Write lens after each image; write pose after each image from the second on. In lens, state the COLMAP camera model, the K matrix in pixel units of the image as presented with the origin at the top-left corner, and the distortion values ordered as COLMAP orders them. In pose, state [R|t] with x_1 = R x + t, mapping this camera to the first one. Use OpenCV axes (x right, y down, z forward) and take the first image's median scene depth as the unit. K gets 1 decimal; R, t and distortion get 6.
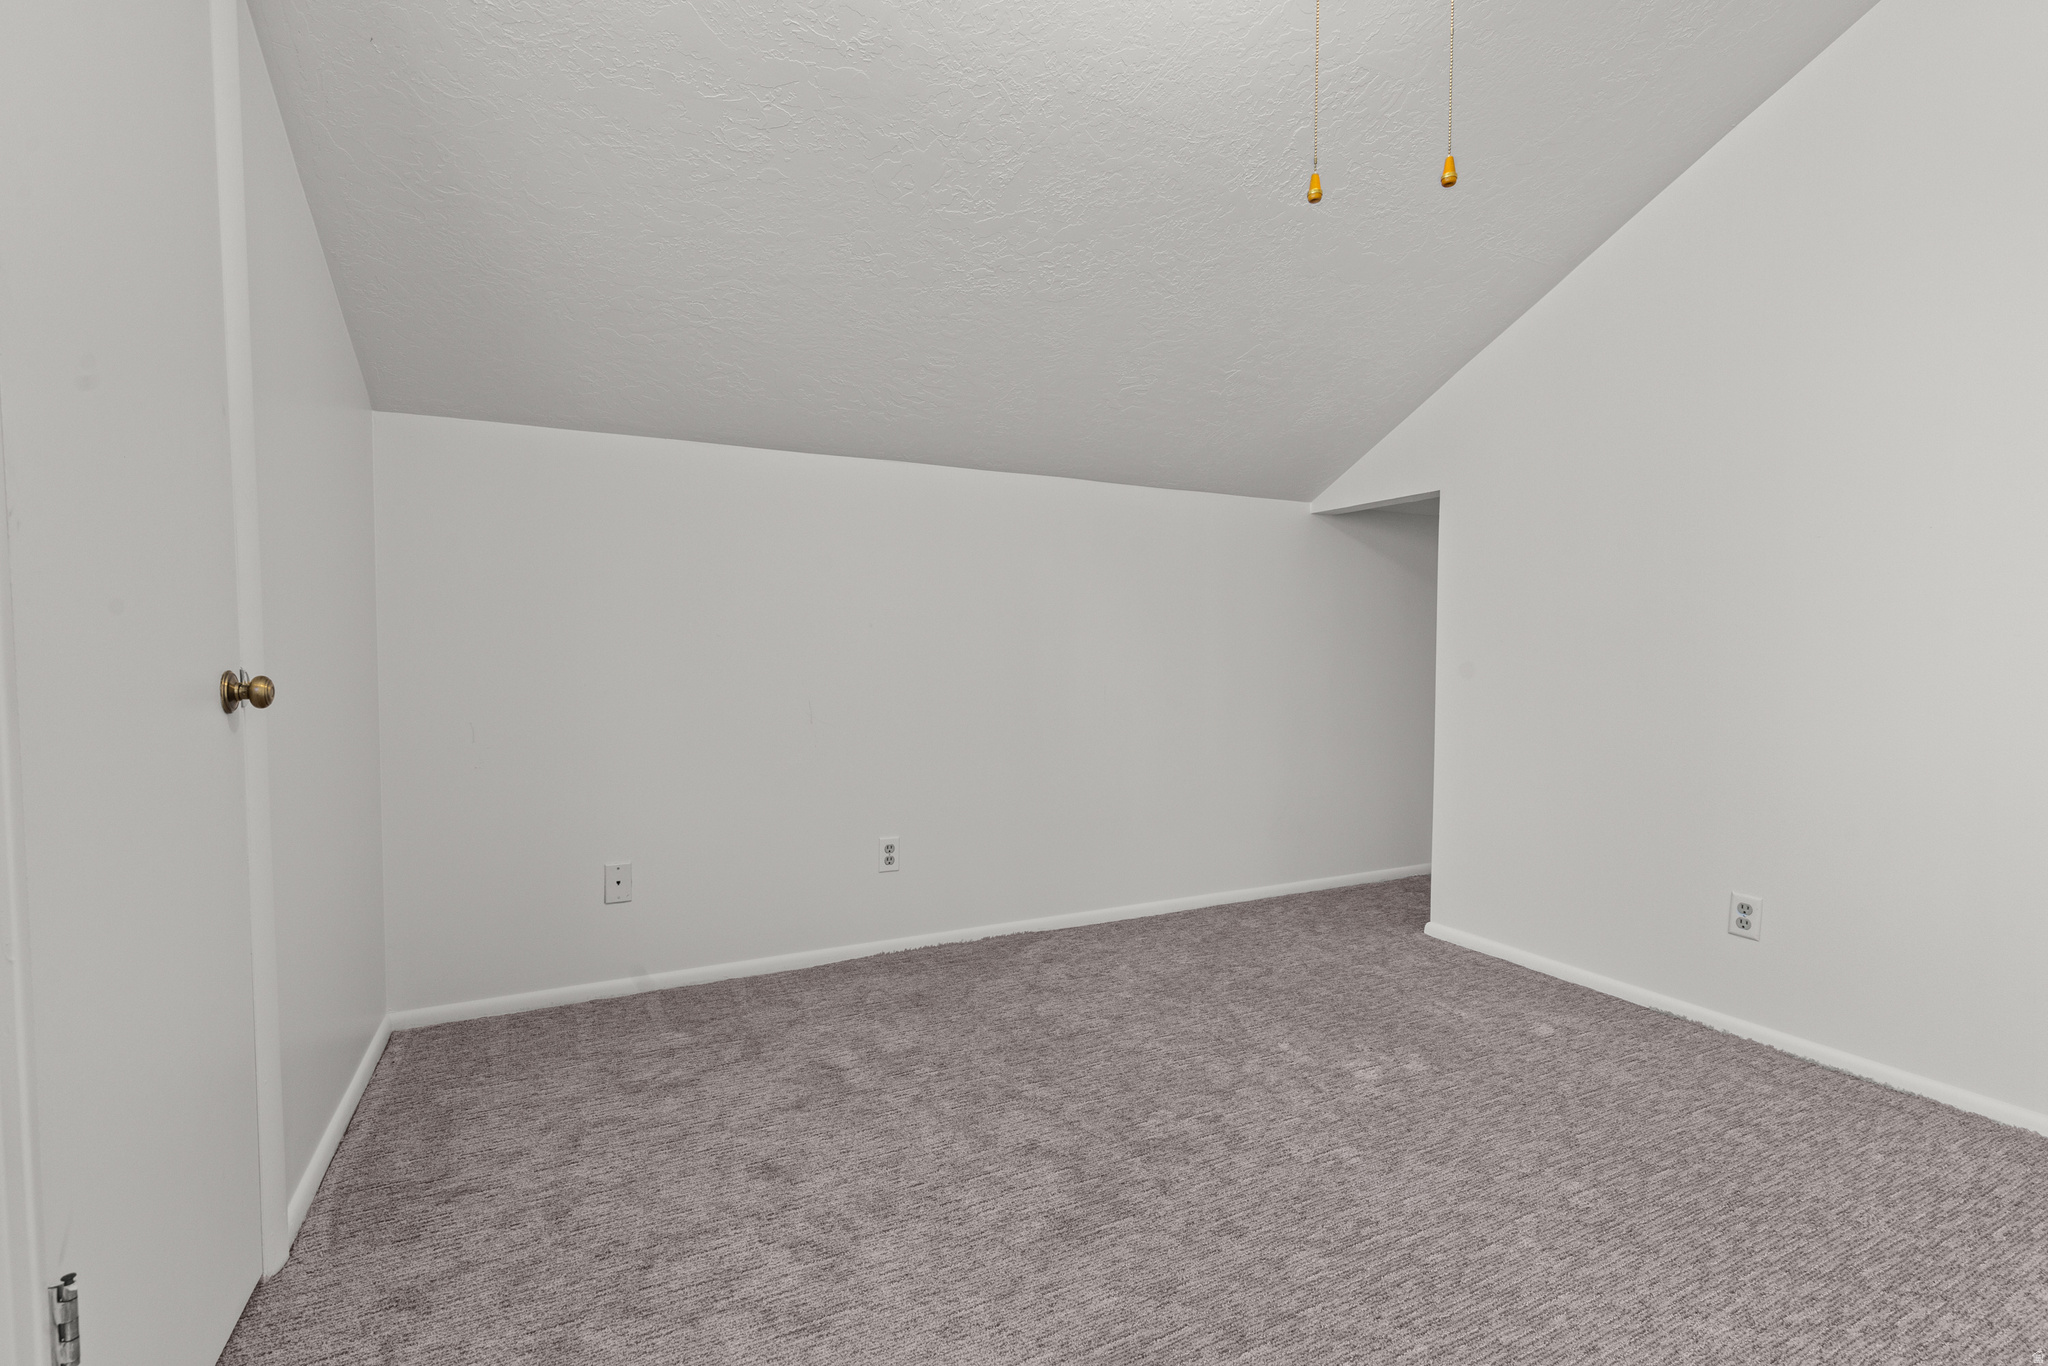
lens RADIAL K [[915.3, 0, 1022.5], [0, 915.3, 680.2], [0, 0, 1]] dist [0.006067, -0.000618]
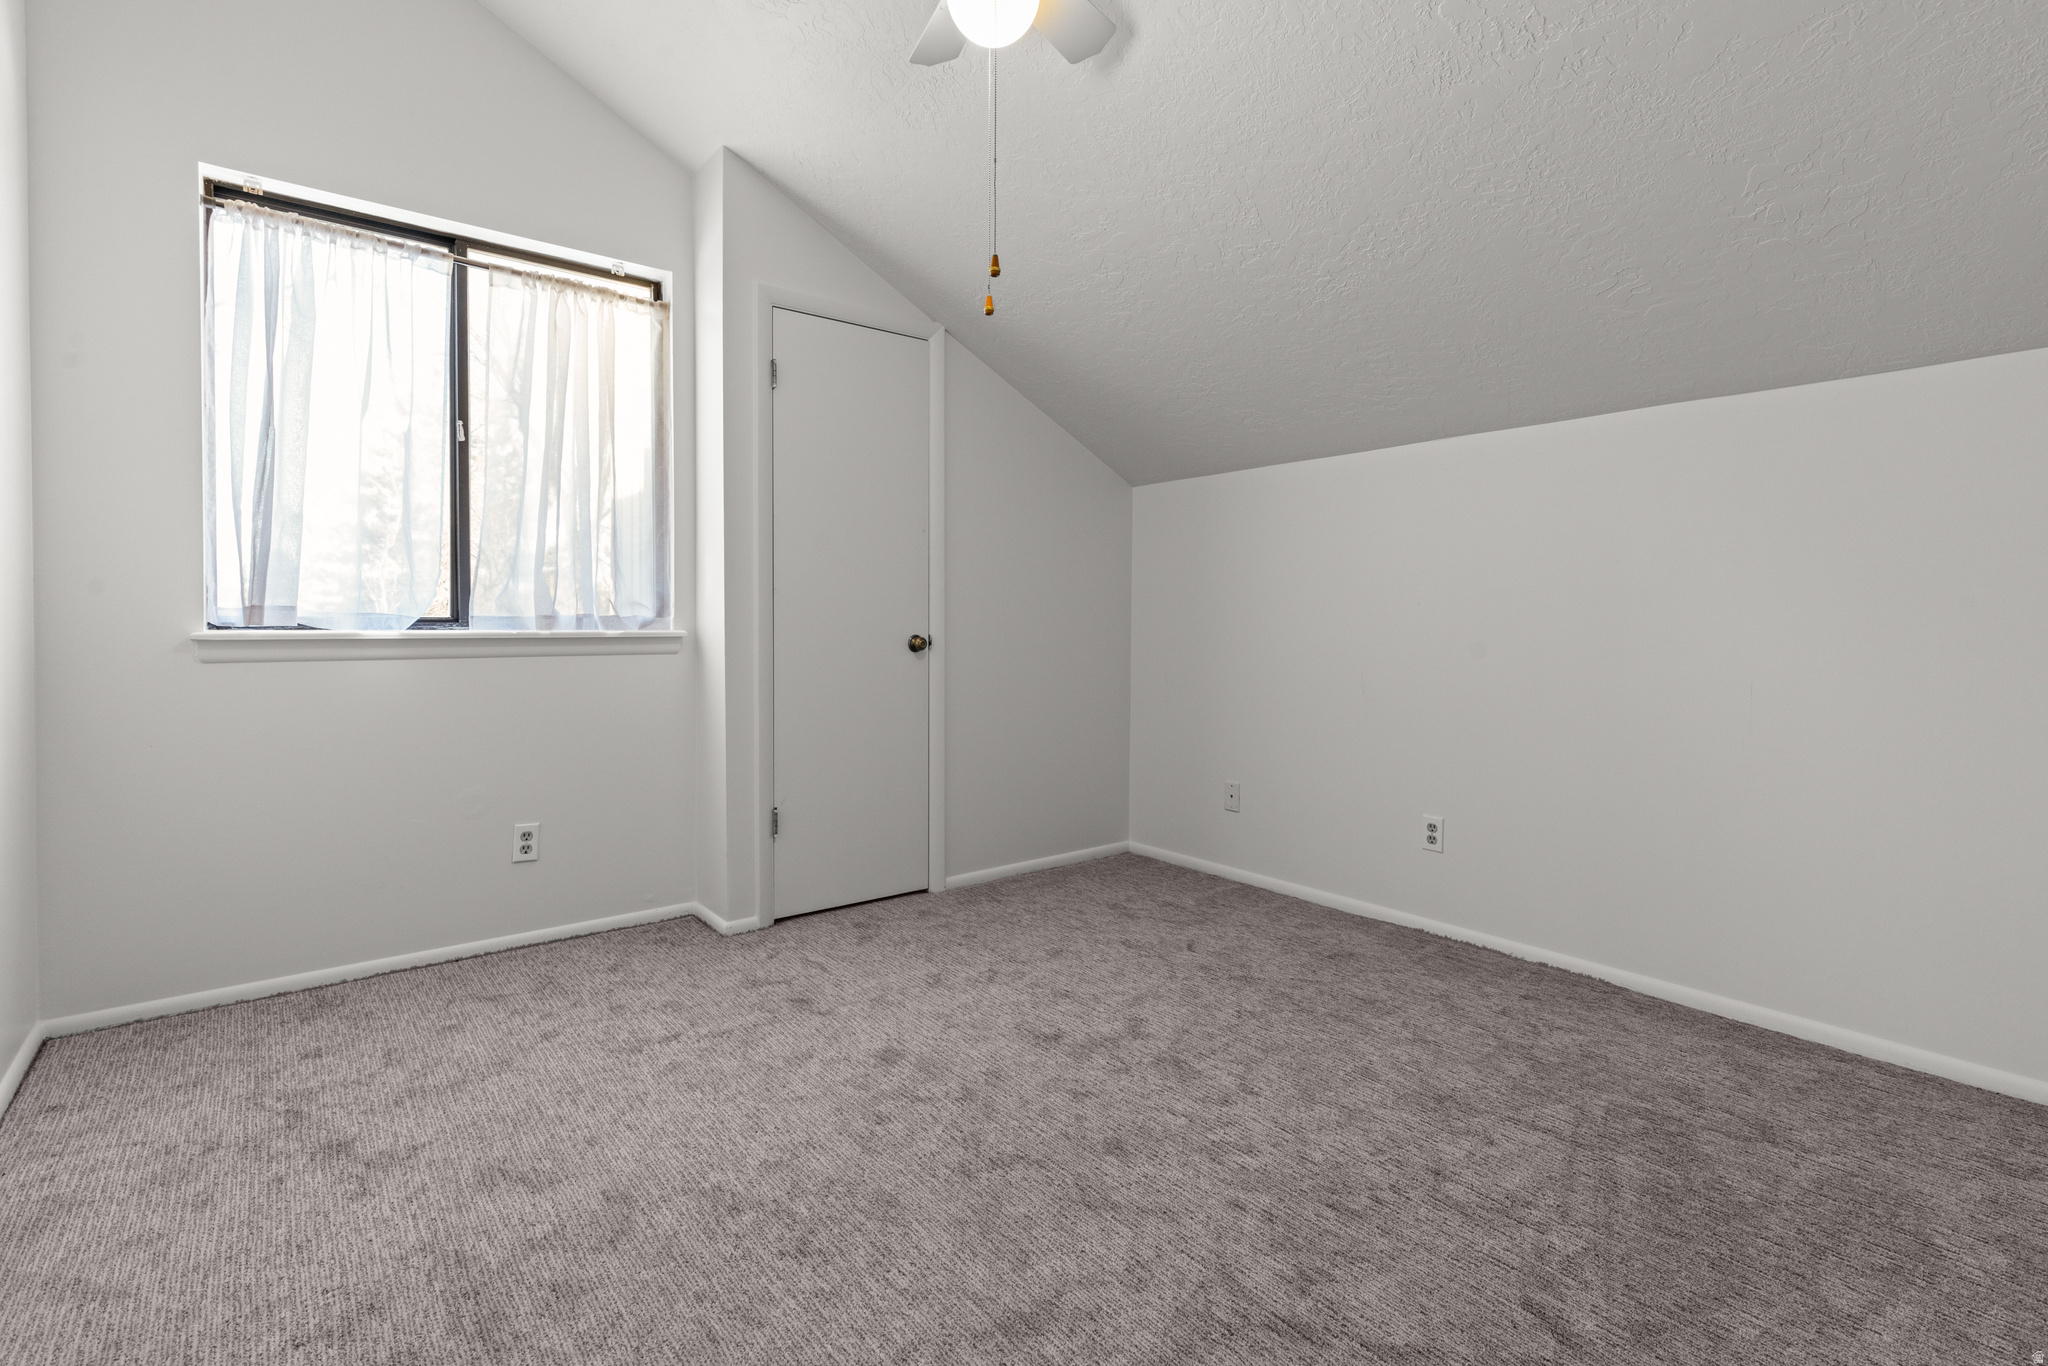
lens RADIAL K [[915.3, 0, 988.8], [0, 915.3, 625.1], [0, 0, 1]] dist [0.006067, -0.000618]
pose [[0.207080, 0.008305, -0.978289, 0.924709], [-0.037175, 0.999309, 0.000615, -0.026170], [0.977617, 0.036240, 0.207246, 0.389474]]
